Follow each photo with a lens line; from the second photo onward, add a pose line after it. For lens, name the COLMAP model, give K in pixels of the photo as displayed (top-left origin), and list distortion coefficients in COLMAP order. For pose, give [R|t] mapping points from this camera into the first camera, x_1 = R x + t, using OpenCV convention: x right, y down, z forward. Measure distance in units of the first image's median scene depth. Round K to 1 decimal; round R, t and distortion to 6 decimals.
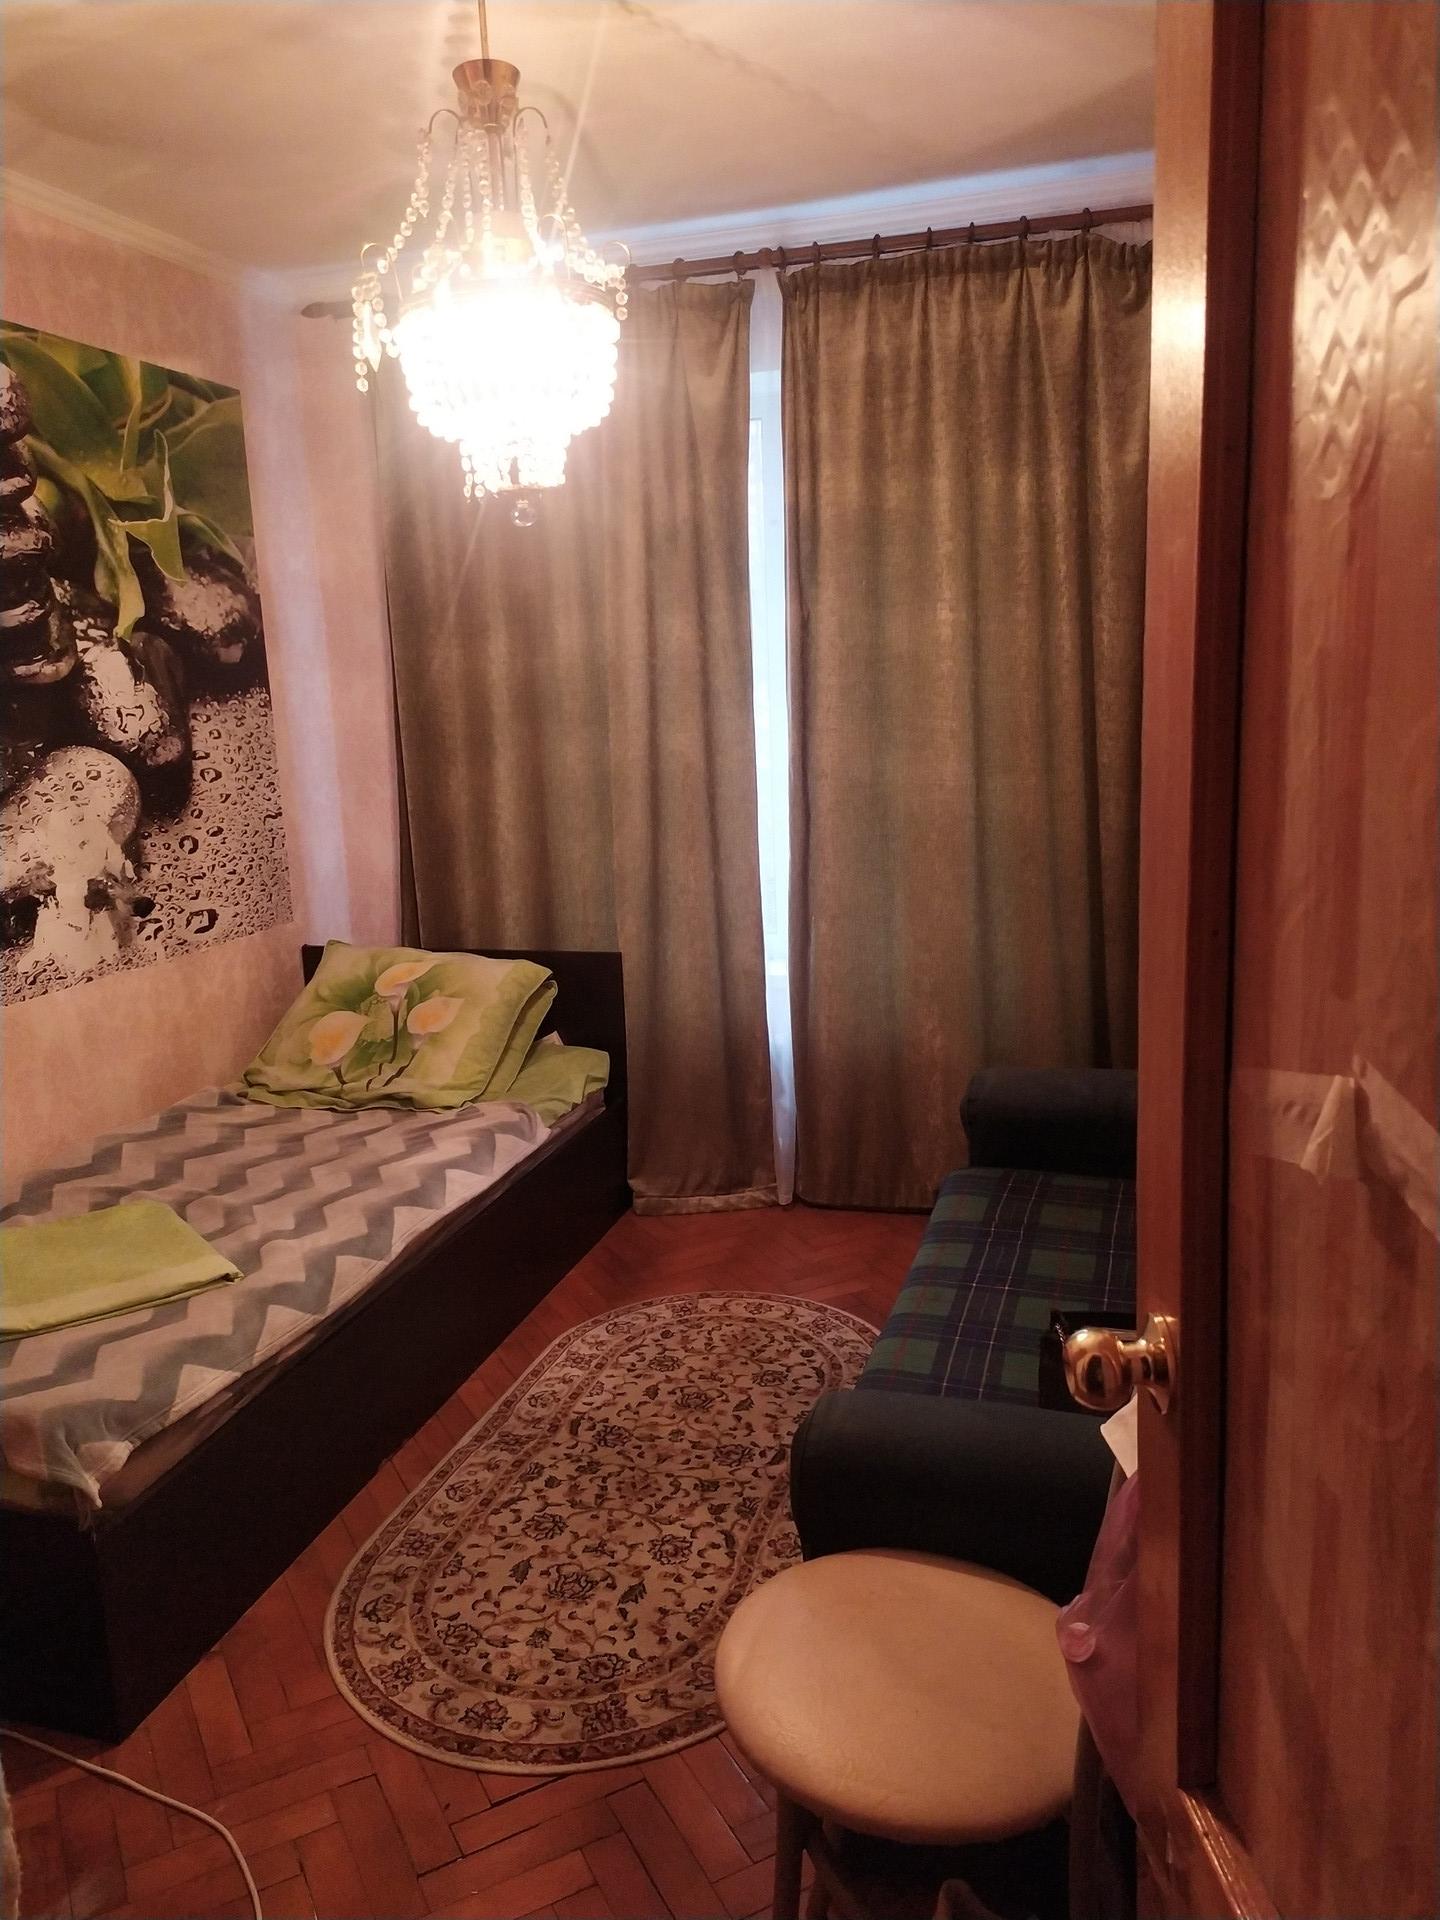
lens RADIAL K [[1430.1, 0, 722.4], [0, 1430.1, 957.2], [0, 0, 1]] dist [0.062091, -0.061770]
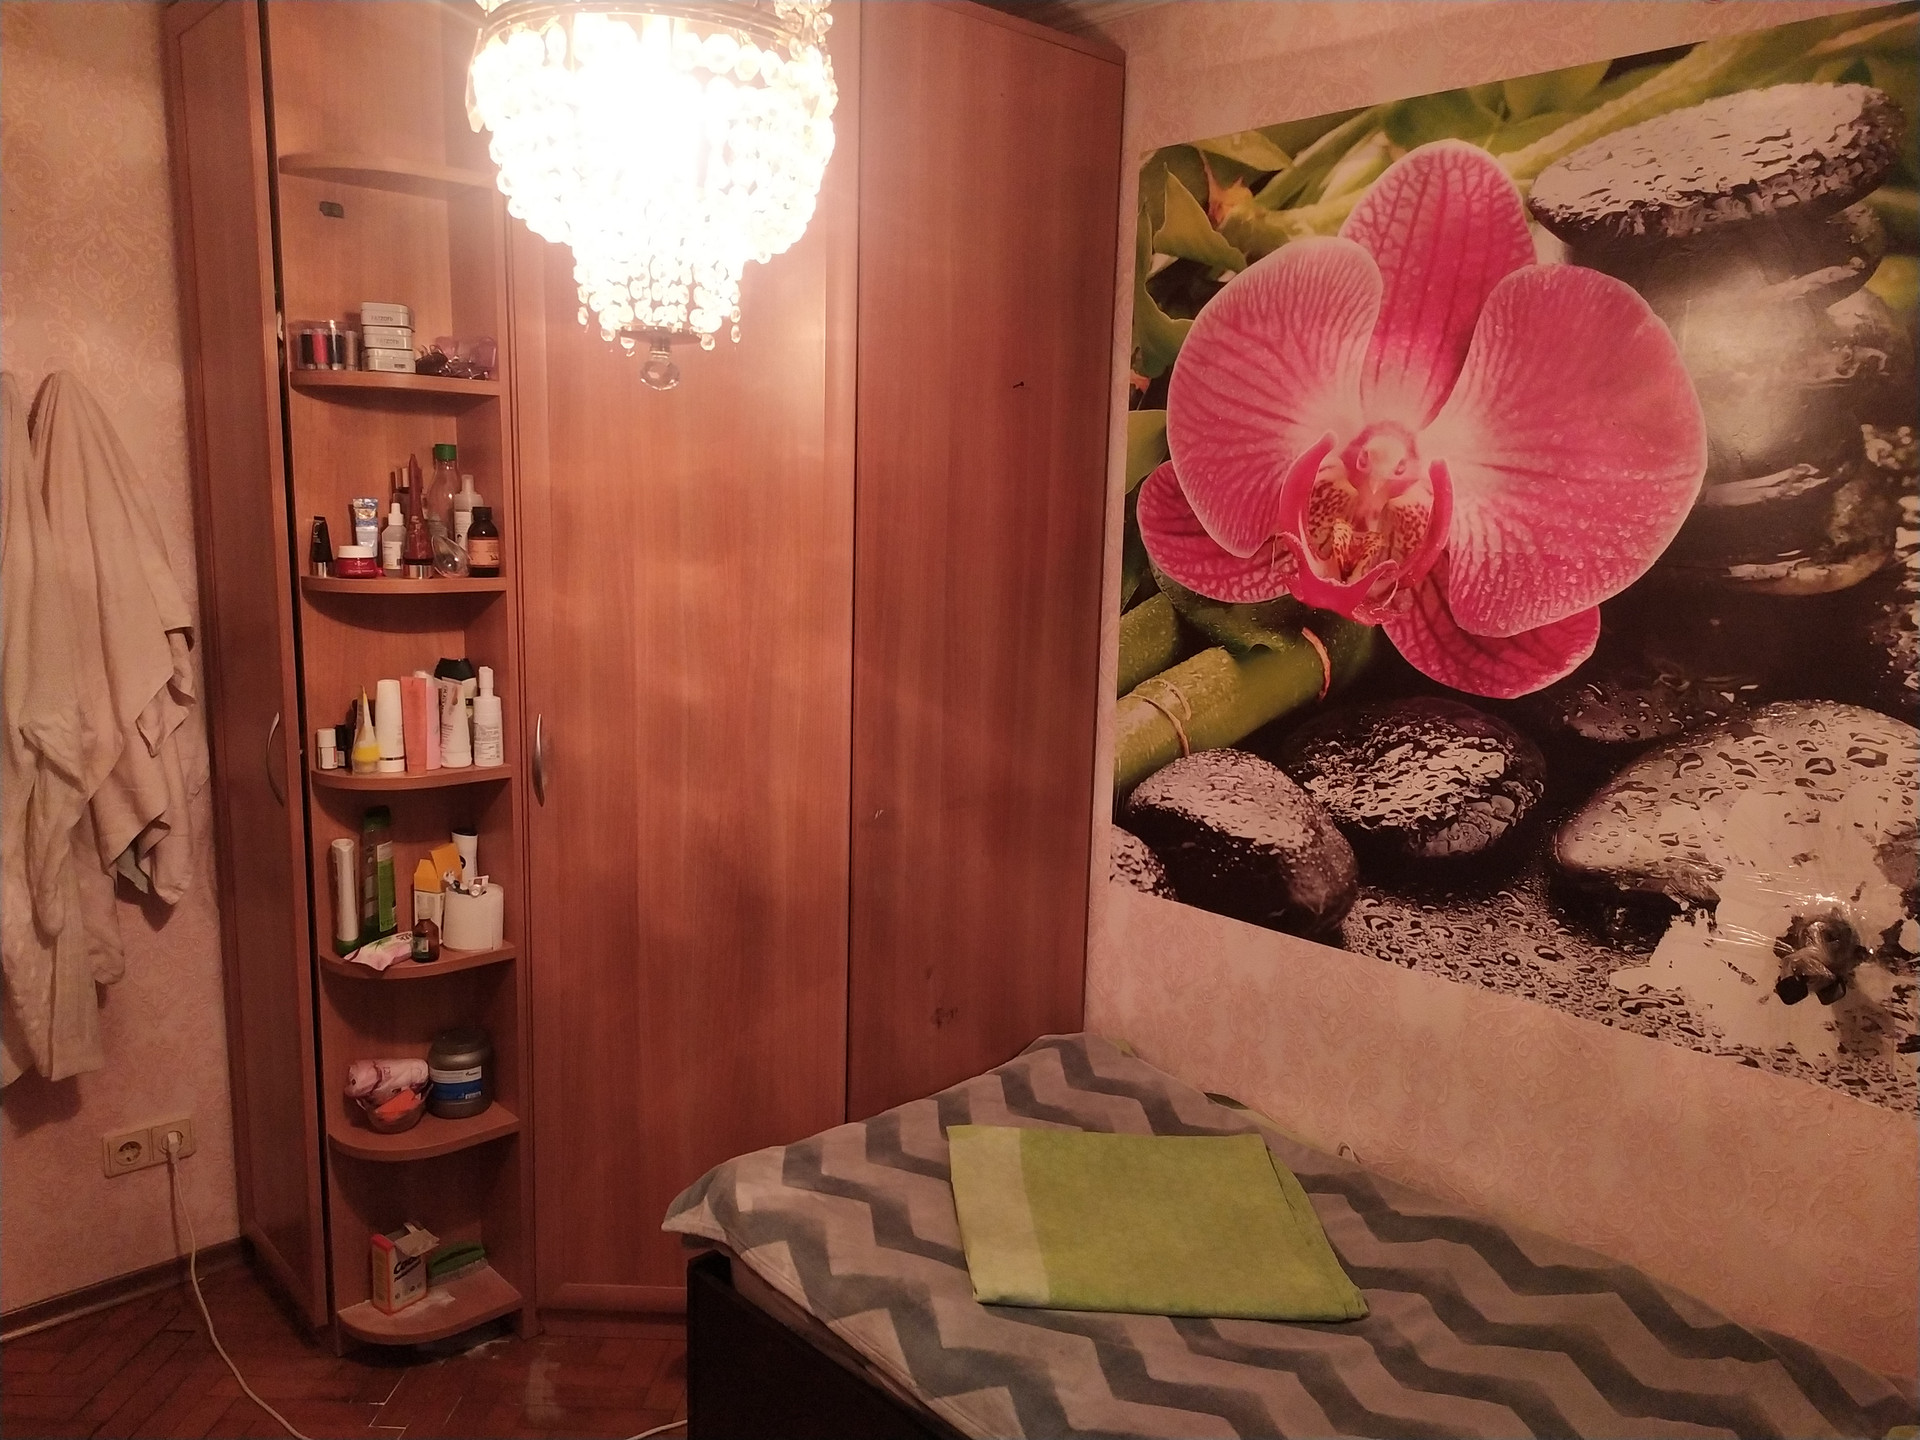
lens RADIAL K [[1430.1, 0, 960.2], [0, 1430.1, 724.0], [0, 0, 1]] dist [0.062091, -0.061770]
pose [[-0.494347, 0.166719, -0.853127, 0.249820], [-0.178684, 0.940988, 0.287427, -0.251989], [0.850702, 0.294529, -0.435384, 0.982498]]
